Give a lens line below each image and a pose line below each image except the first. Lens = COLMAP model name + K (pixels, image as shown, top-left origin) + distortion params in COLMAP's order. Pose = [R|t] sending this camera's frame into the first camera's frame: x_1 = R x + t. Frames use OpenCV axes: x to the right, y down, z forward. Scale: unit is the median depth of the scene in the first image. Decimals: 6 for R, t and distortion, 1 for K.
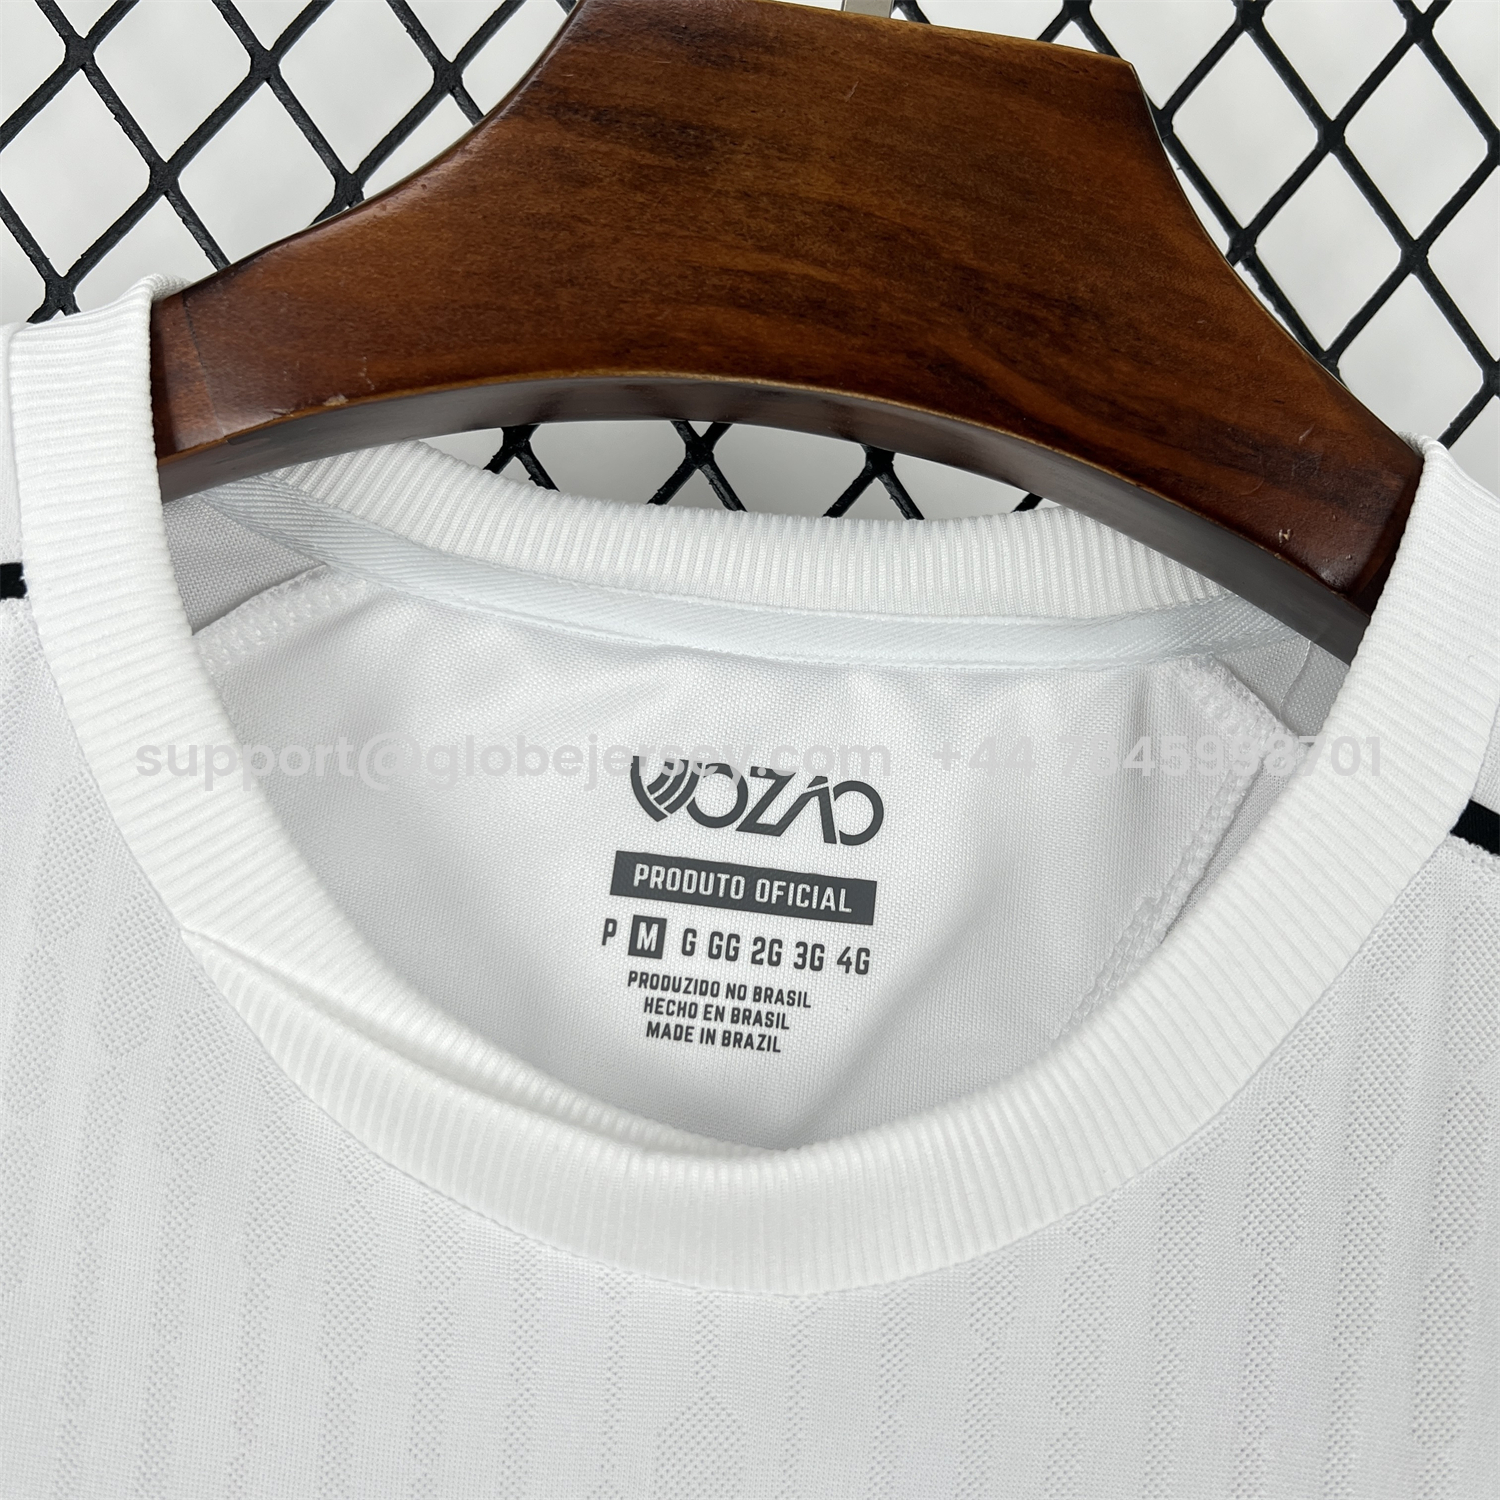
lens RADIAL K [[1447.4, 0, 746.9], [0, 1447.4, 752.9], [0, 0, 1]] dist [0.005375, 0.000000]
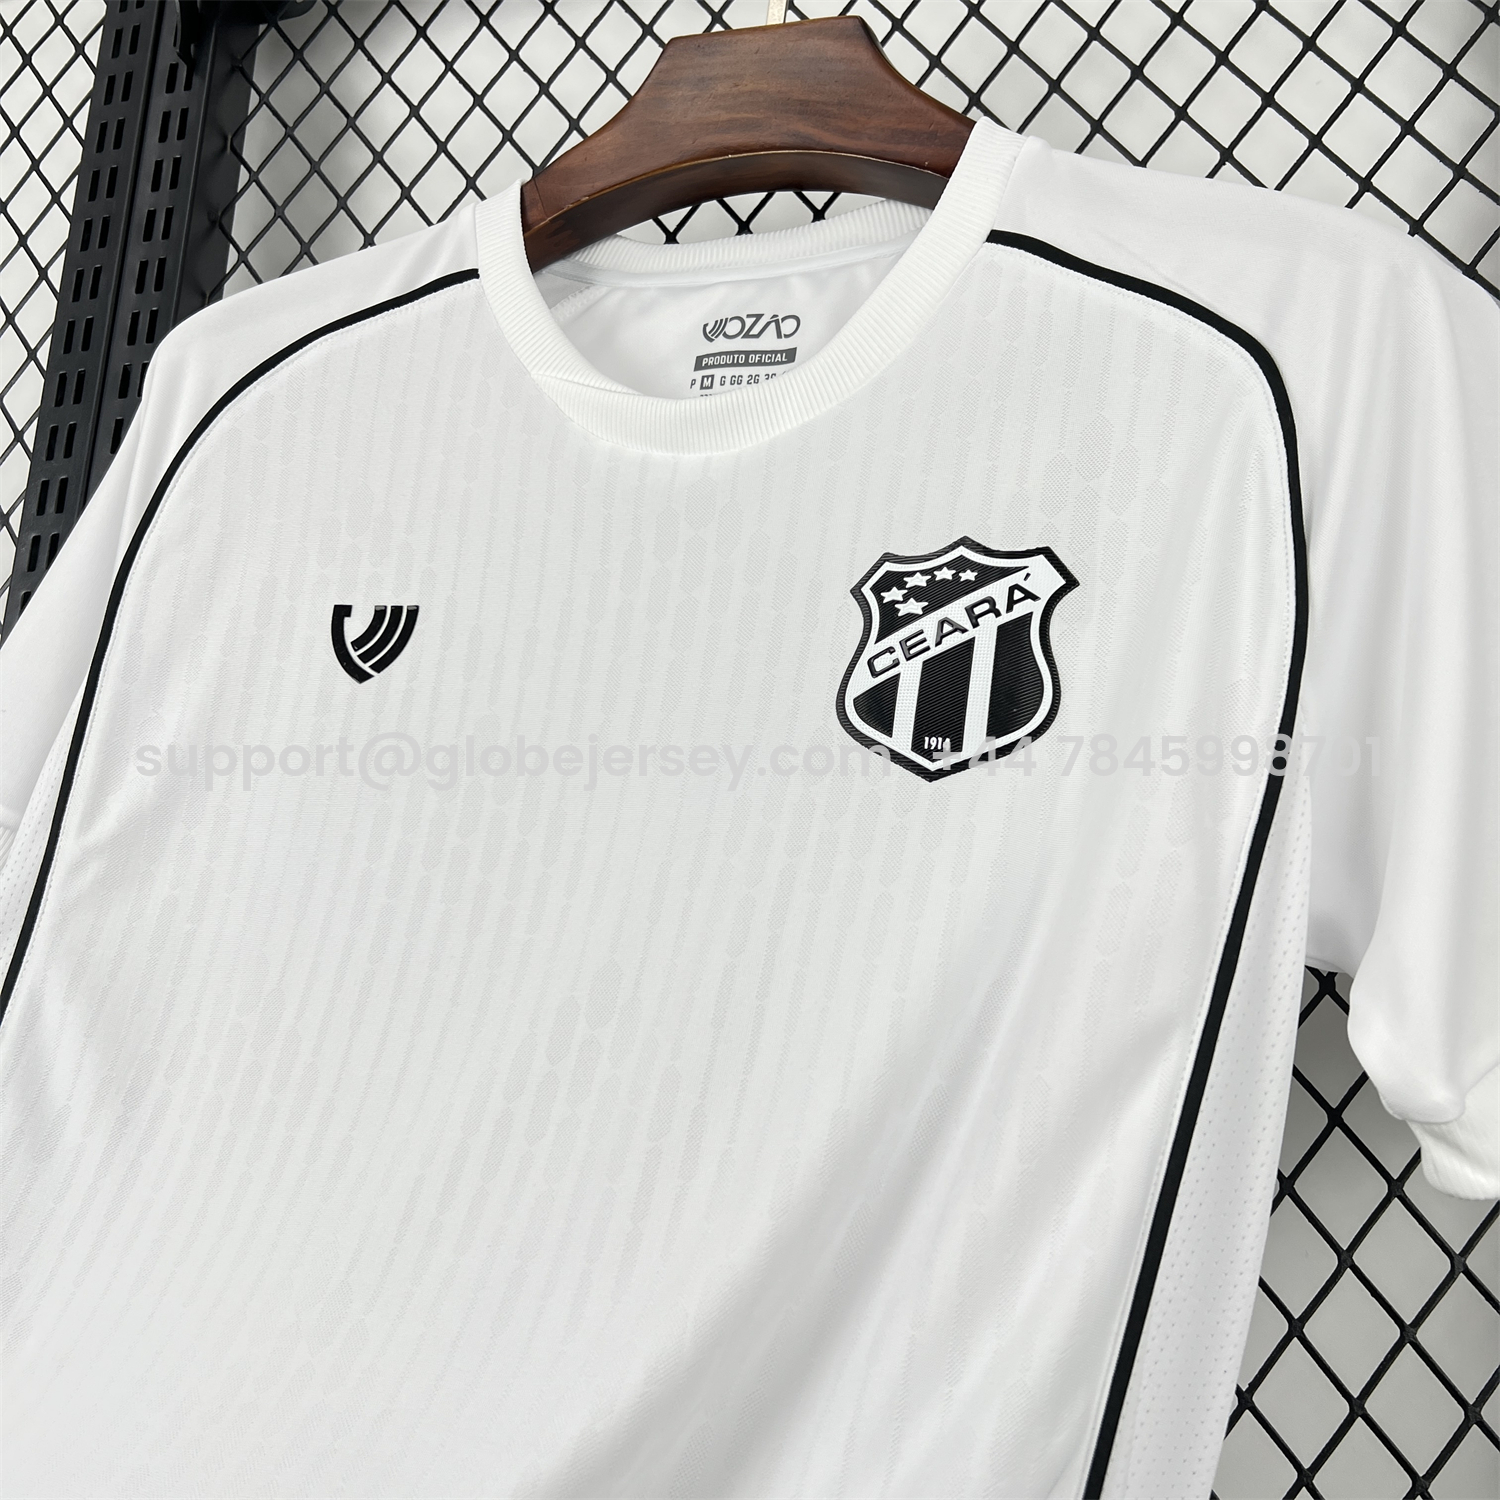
lens RADIAL K [[1447.4, 0, 750.1], [0, 1447.4, 747.6], [0, 0, 1]] dist [0.005375, 0.000000]
pose [[0.948964, -0.100444, -0.298962, 0.672045], [0.049233, 0.983488, -0.174150, 1.165127], [0.311517, 0.150543, 0.938240, -1.197634]]
